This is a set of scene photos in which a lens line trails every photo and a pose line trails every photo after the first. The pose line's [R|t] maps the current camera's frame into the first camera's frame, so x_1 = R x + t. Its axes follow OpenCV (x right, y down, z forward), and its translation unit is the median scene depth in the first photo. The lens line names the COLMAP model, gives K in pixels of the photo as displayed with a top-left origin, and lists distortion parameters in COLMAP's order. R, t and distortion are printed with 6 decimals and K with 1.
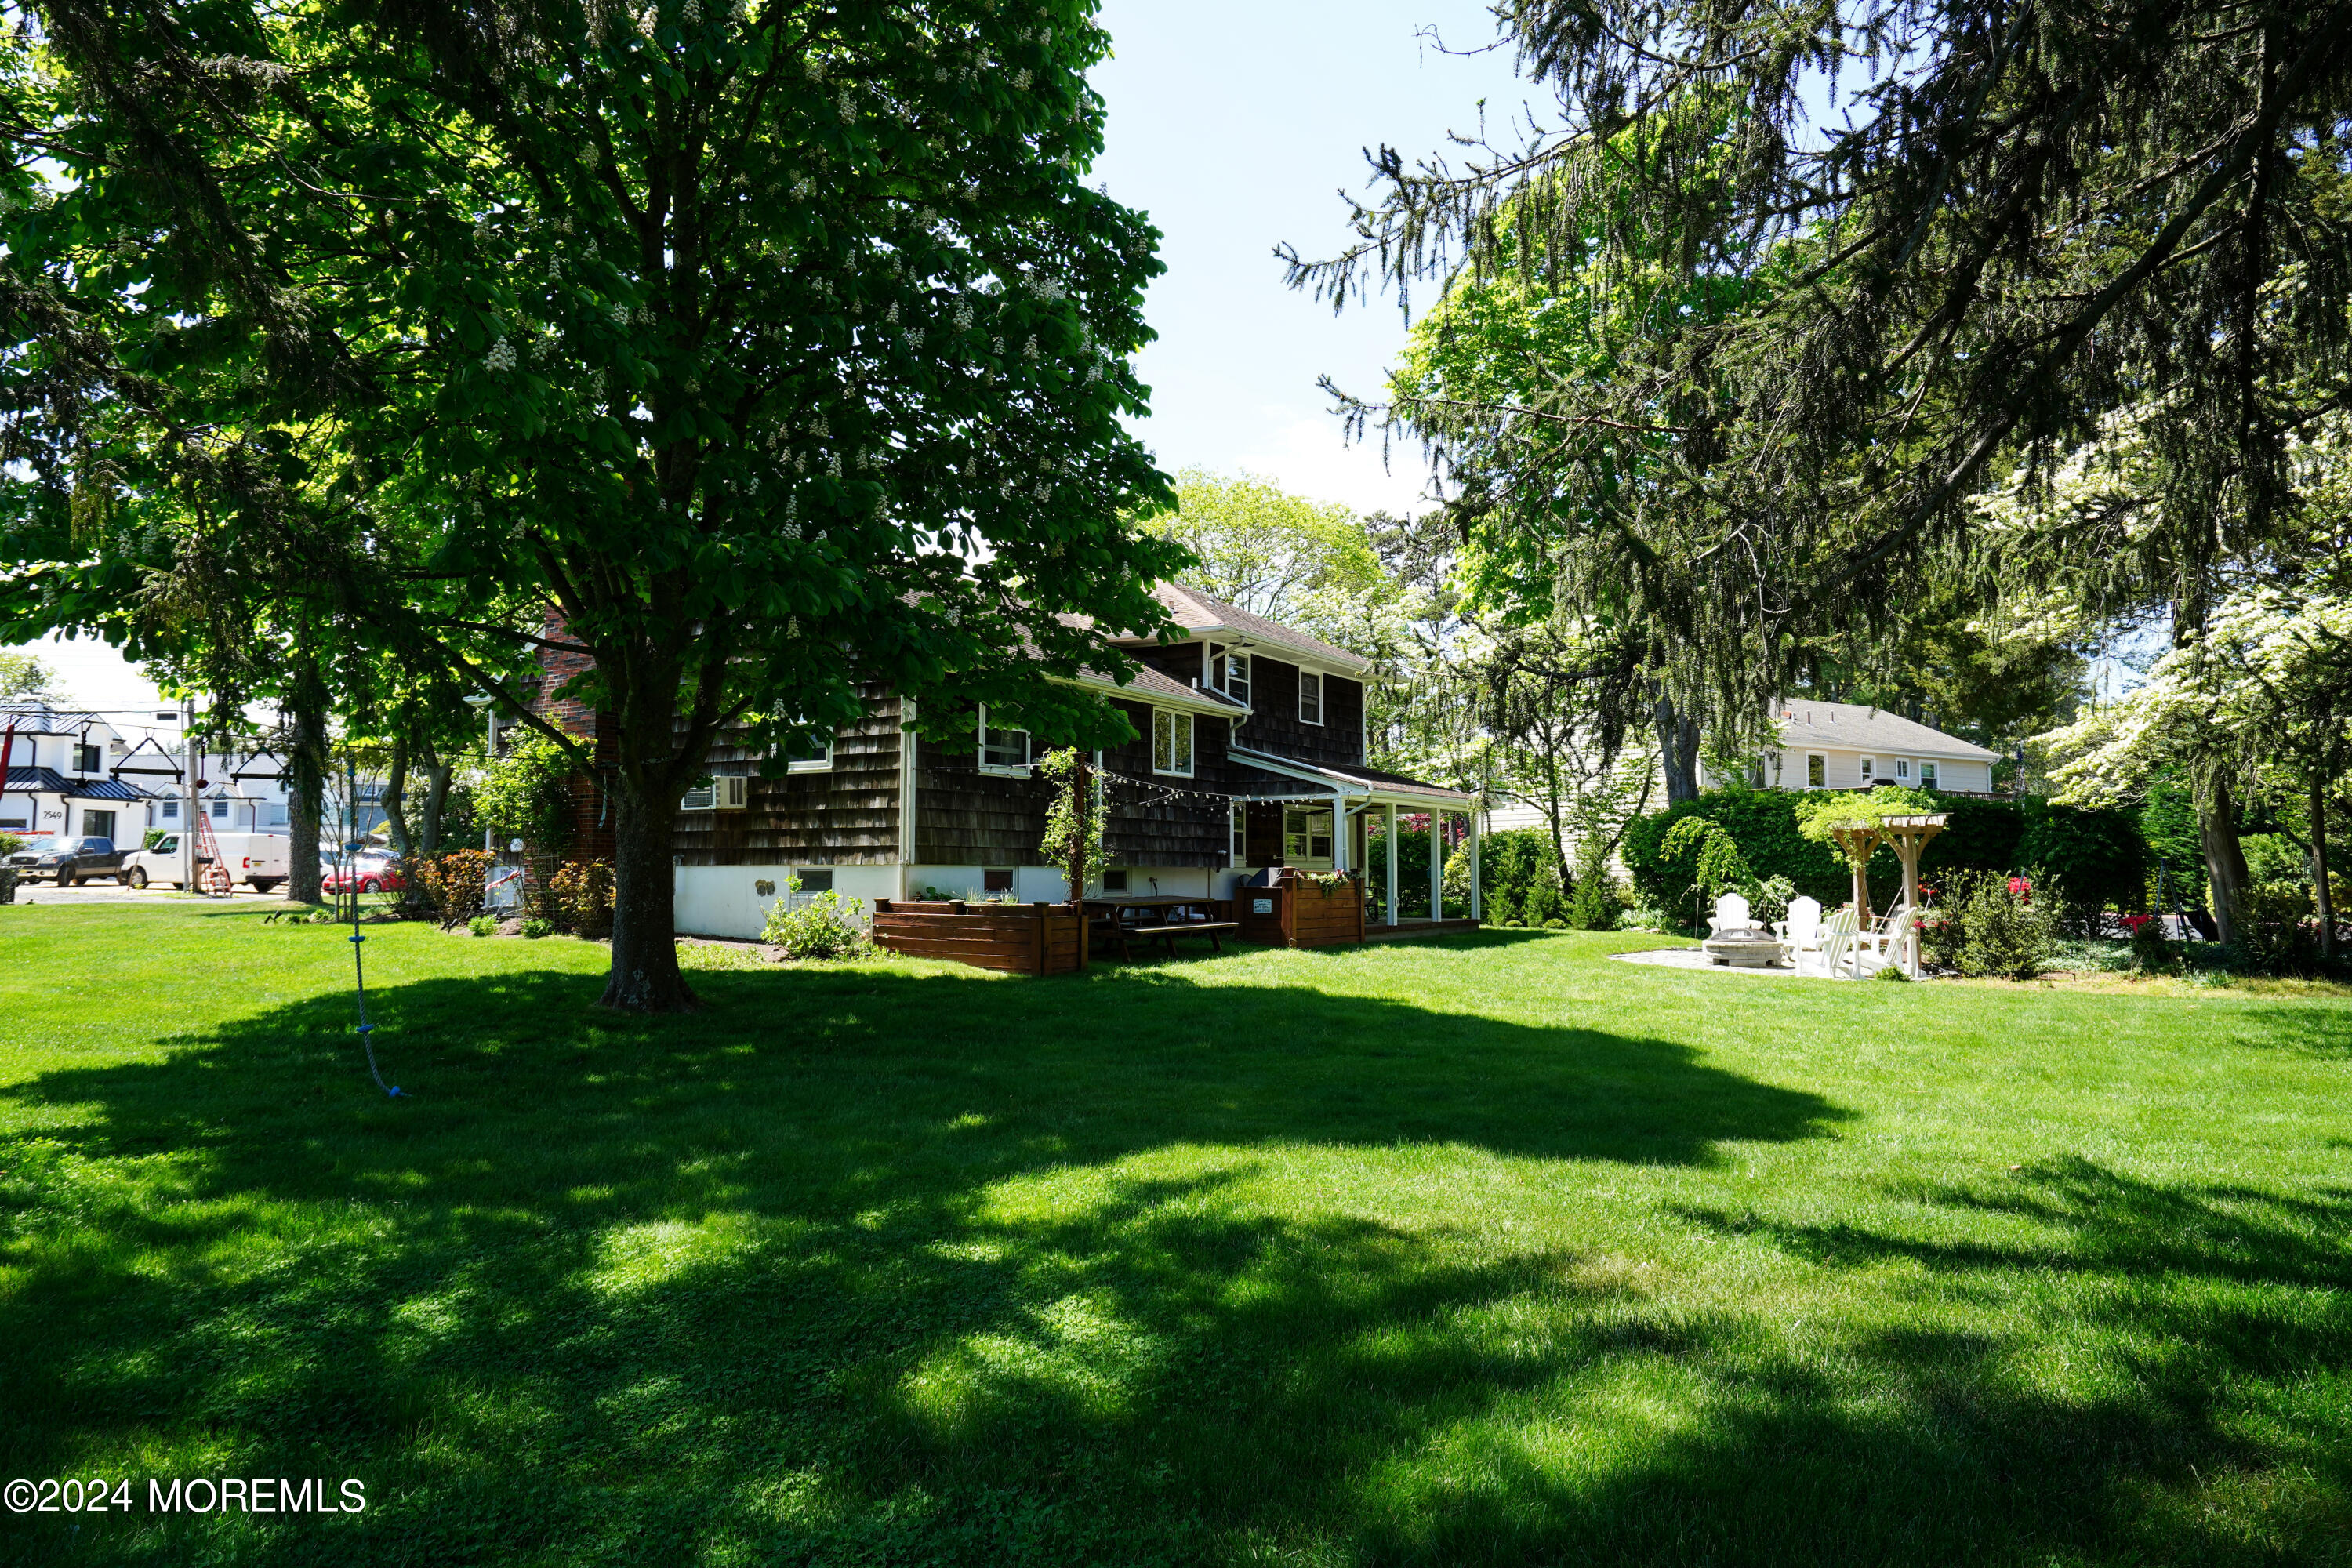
lens RADIAL K [[1472.2, 0, 1183.5], [0, 1472.2, 783.8], [0, 0, 1]] dist [-0.006837, 0.005744]
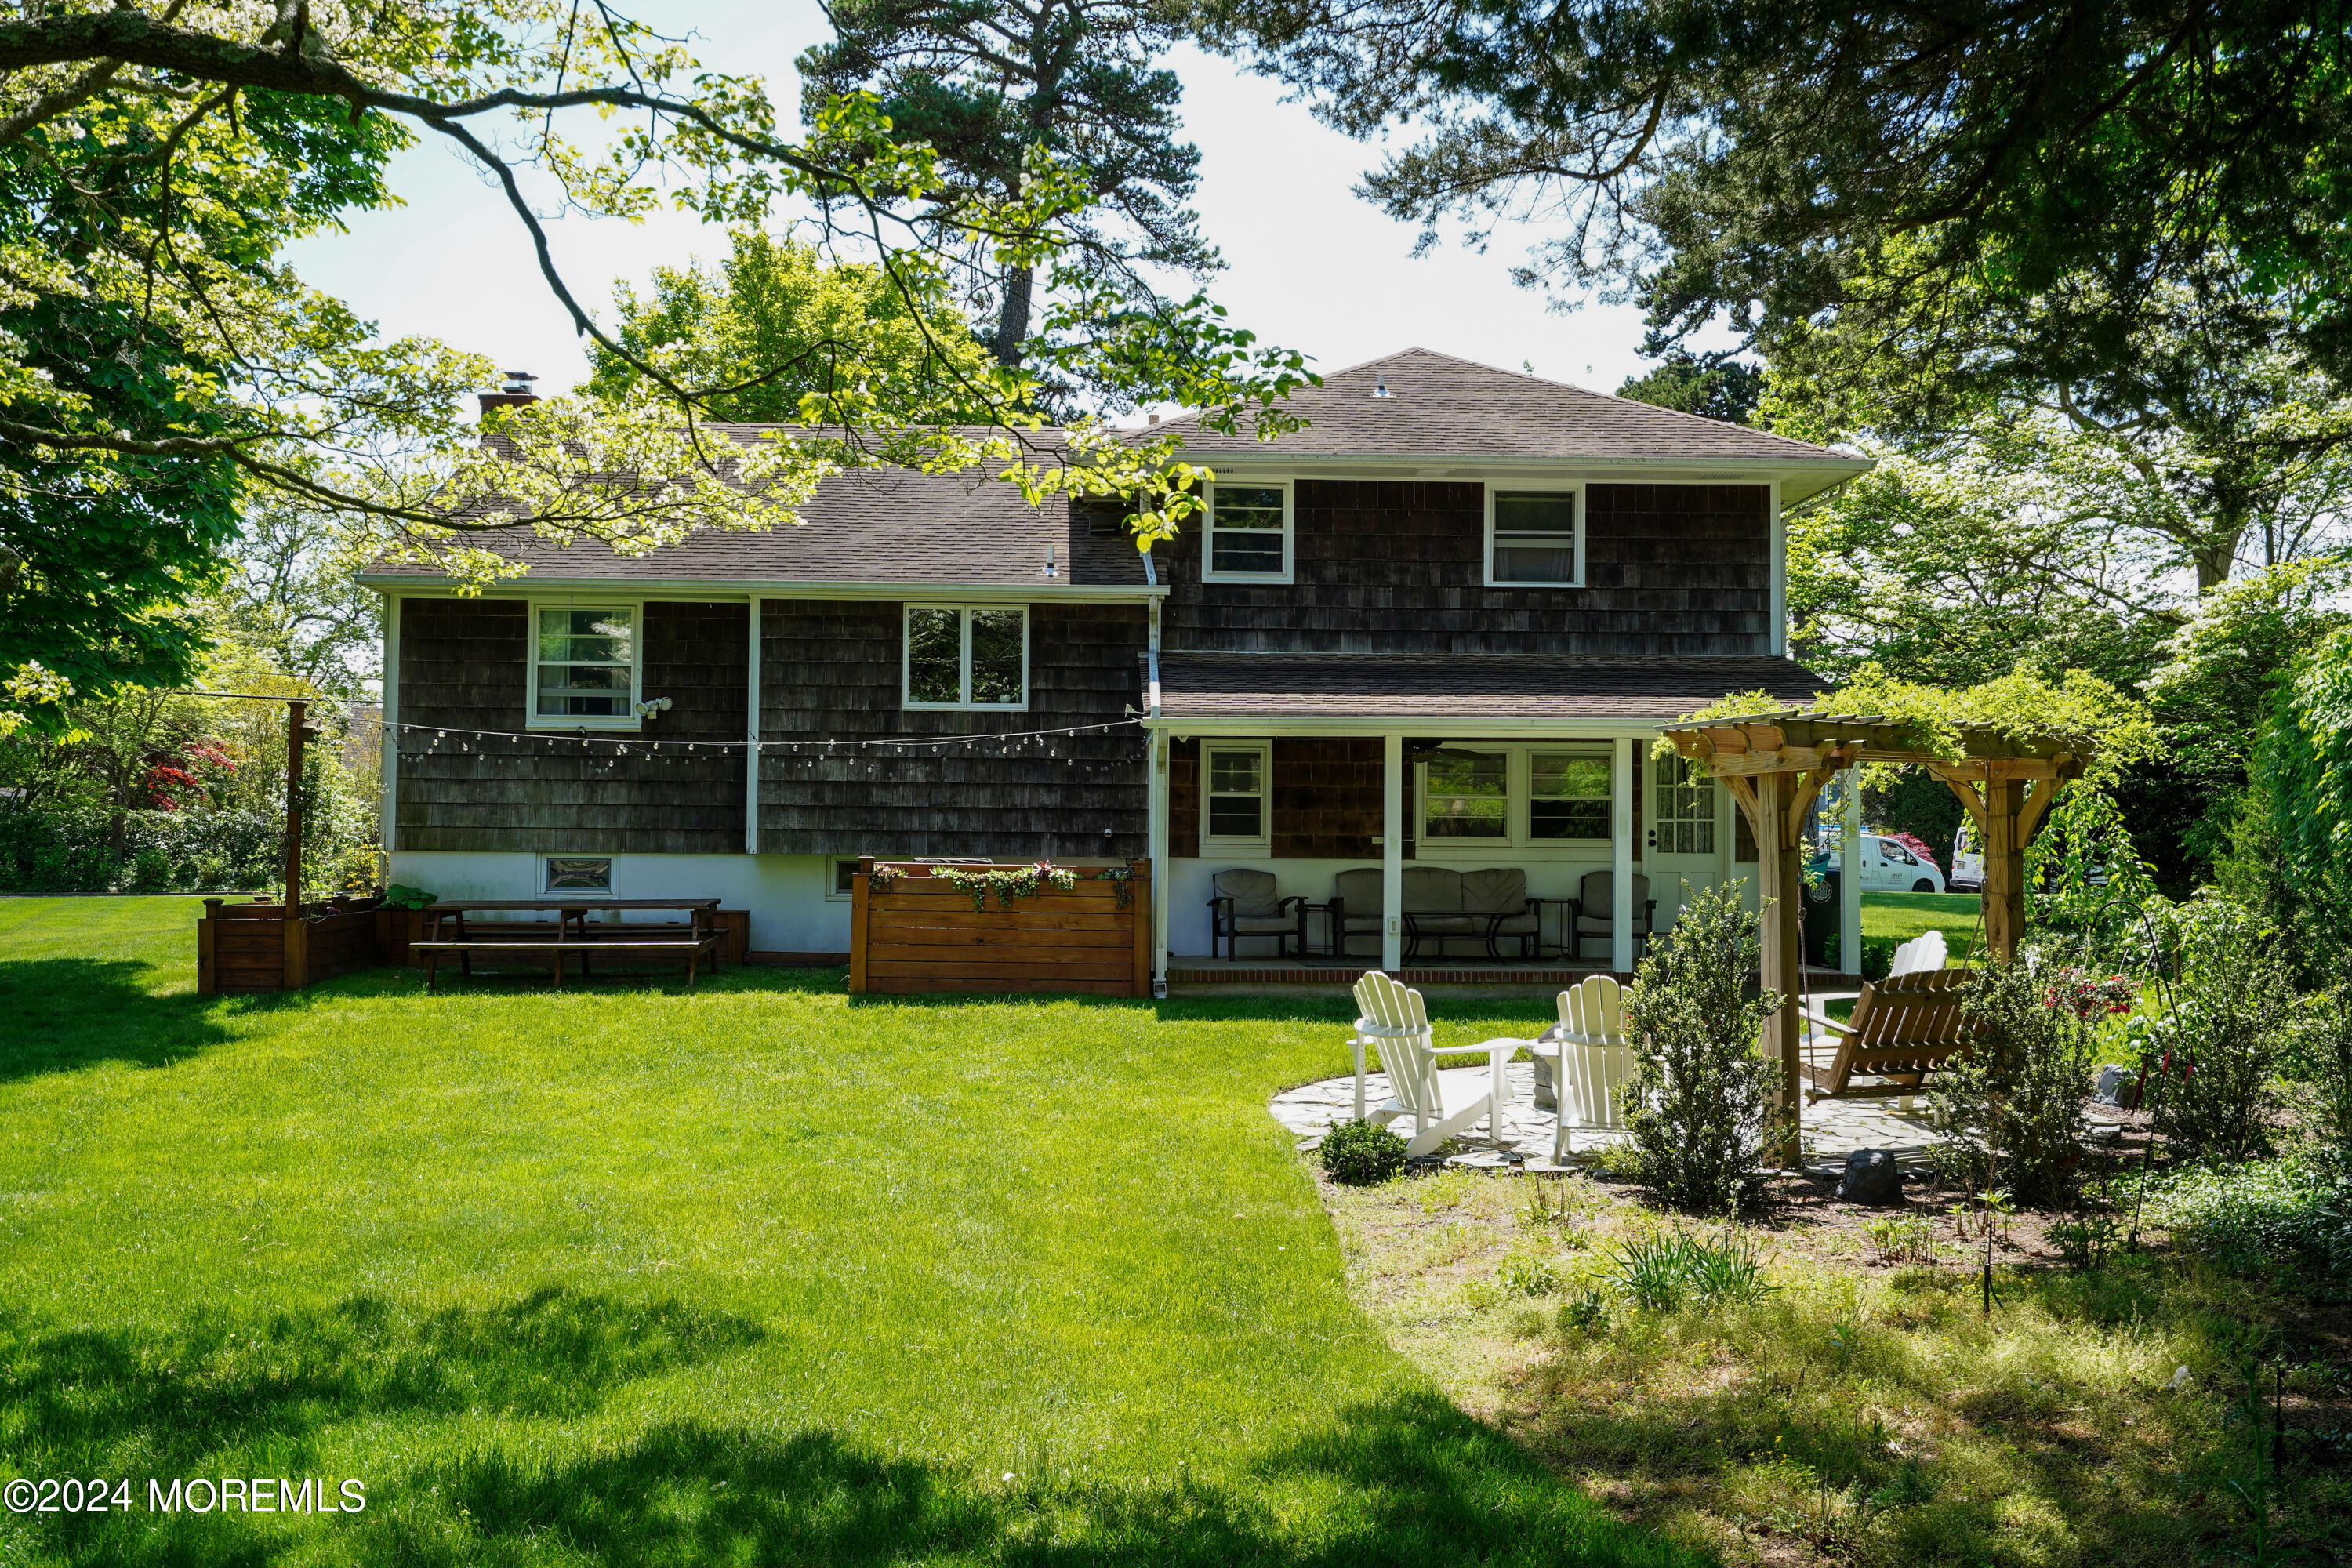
lens RADIAL K [[2171.5, 0, 1181.9], [0, 2171.5, 780.4], [0, 0, 1]] dist [0.005906, 0.000000]
pose [[0.549750, -0.025808, -0.834930, 1.281942], [0.043264, 0.999061, -0.002394, 0.048284], [0.834208, -0.034806, 0.550351, 0.896954]]
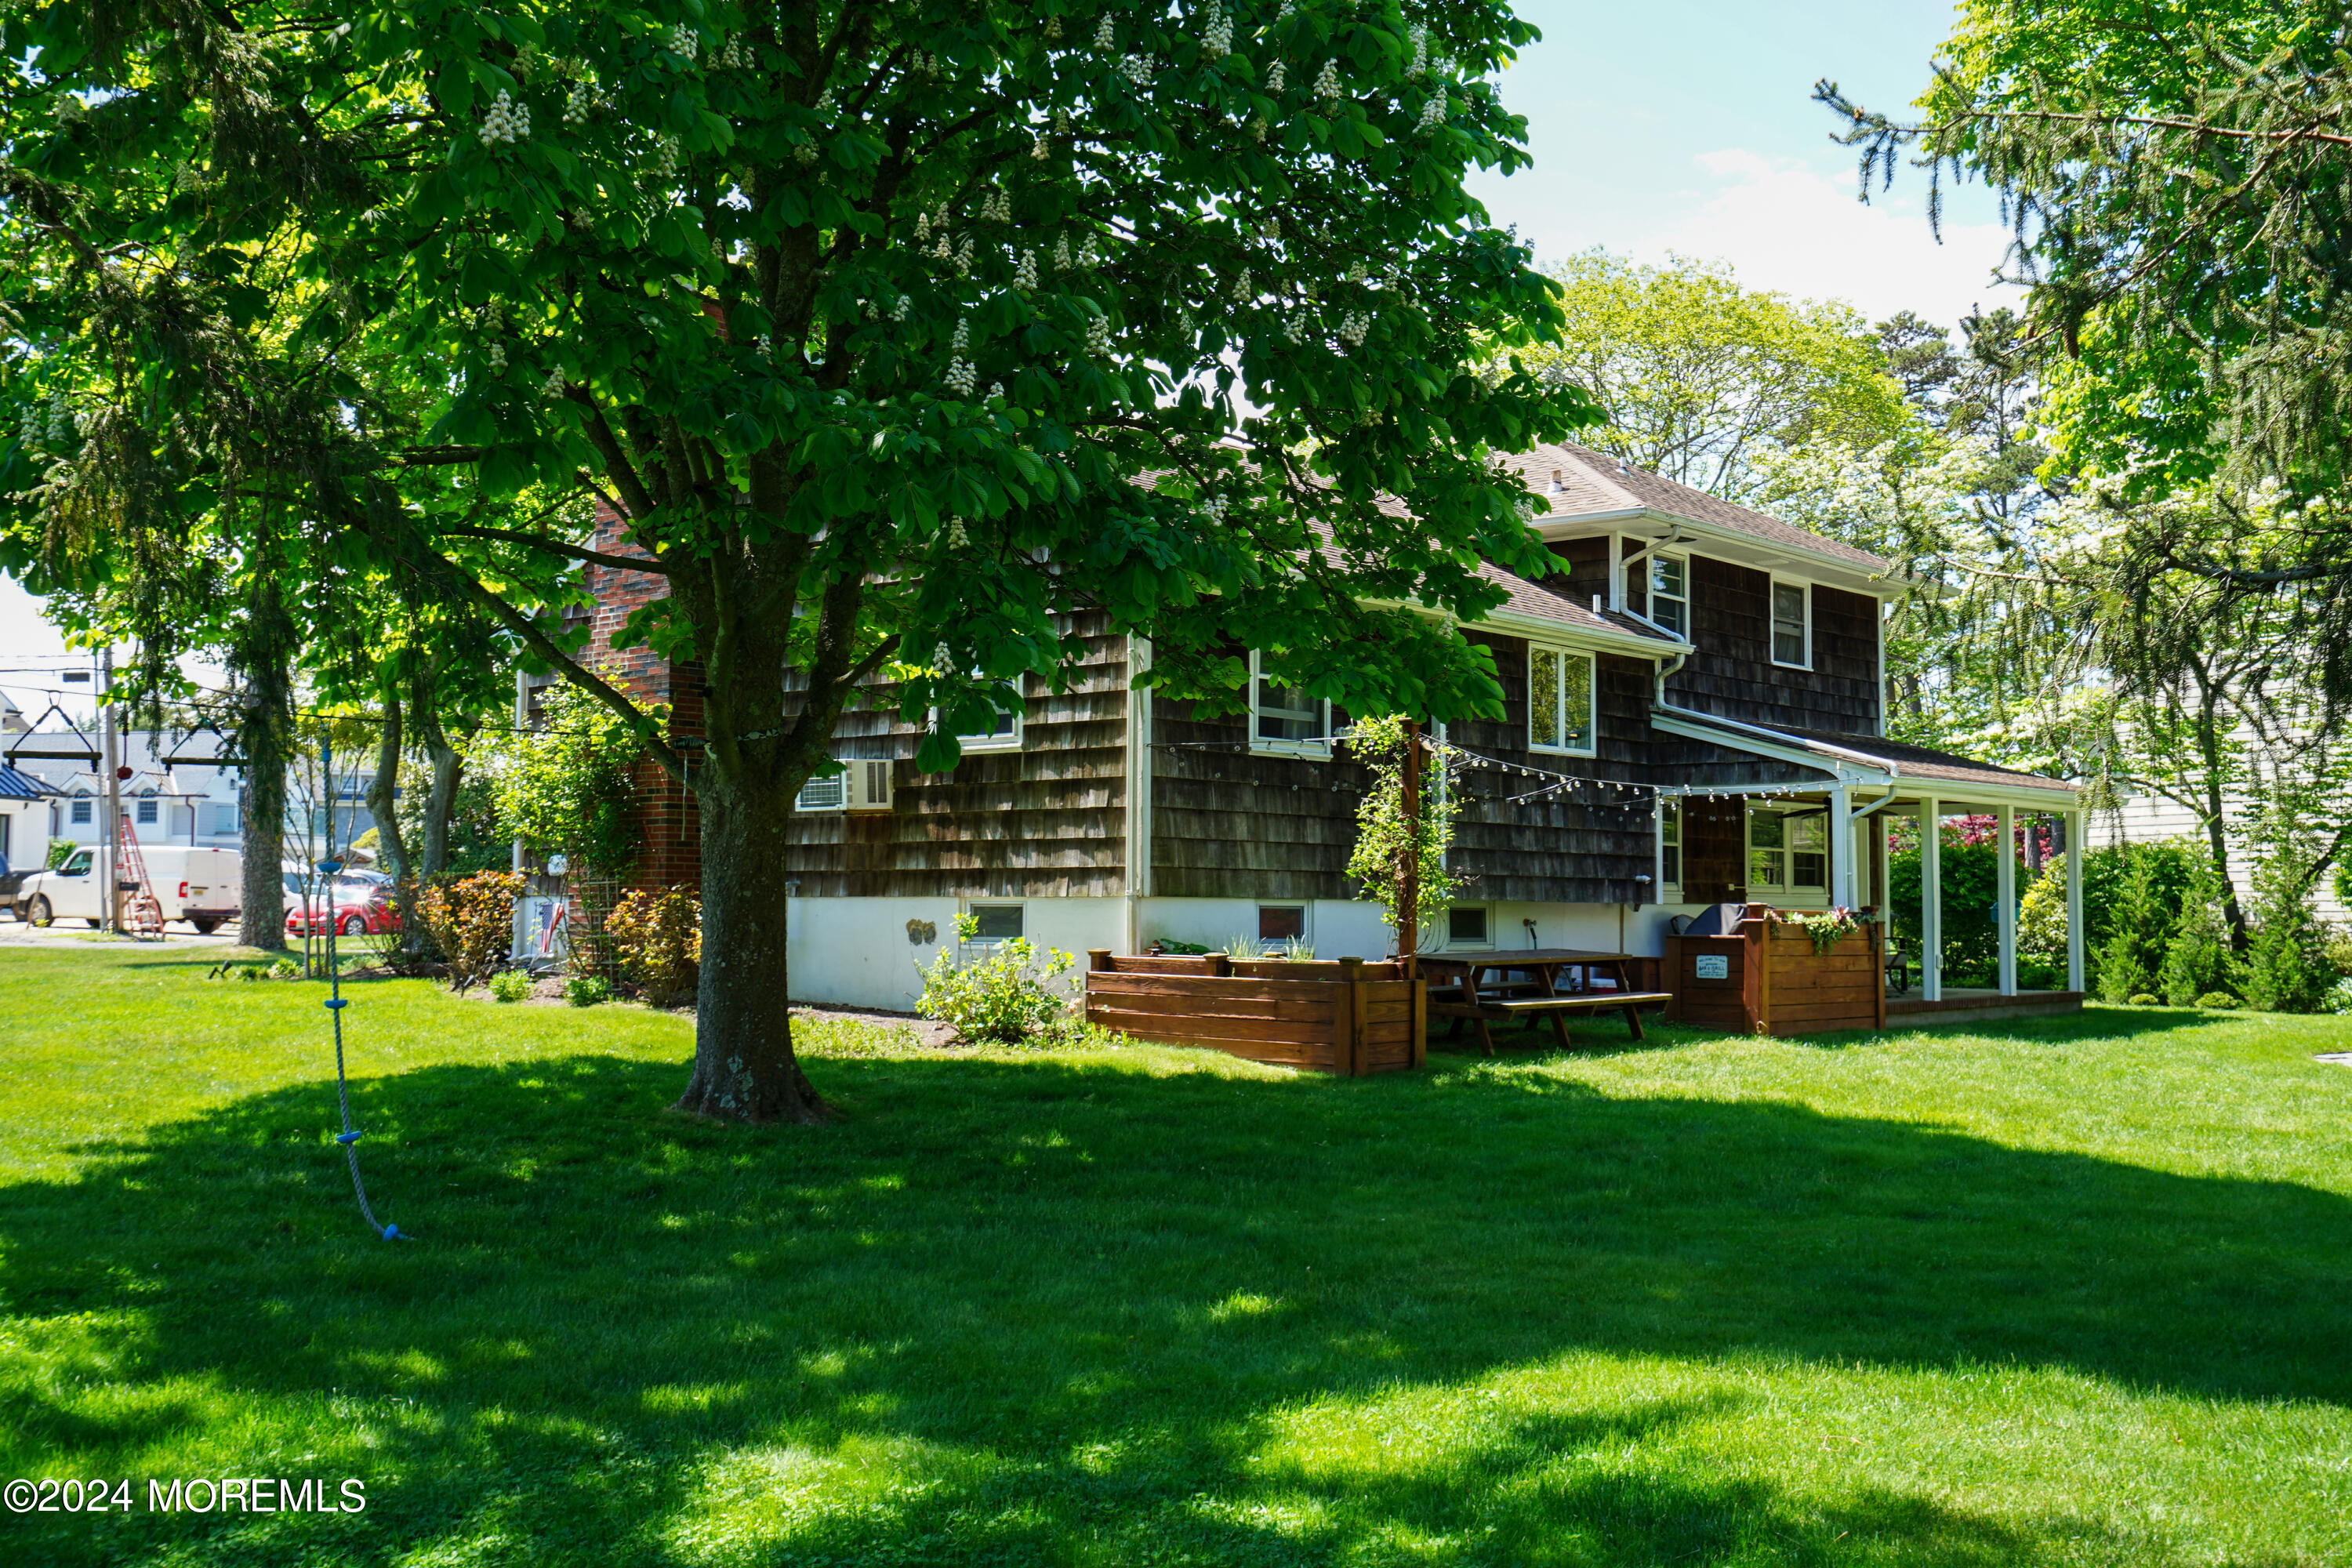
lens RADIAL K [[2354.1, 0, 1177.3], [0, 2354.1, 779.1], [0, 0, 1]] dist [-0.013184, 0.000000]
pose [[0.986139, -0.004538, -0.165861, -0.004029], [0.005207, 0.999980, 0.003598, 0.000933], [0.165841, -0.004411, 0.986143, 0.005269]]
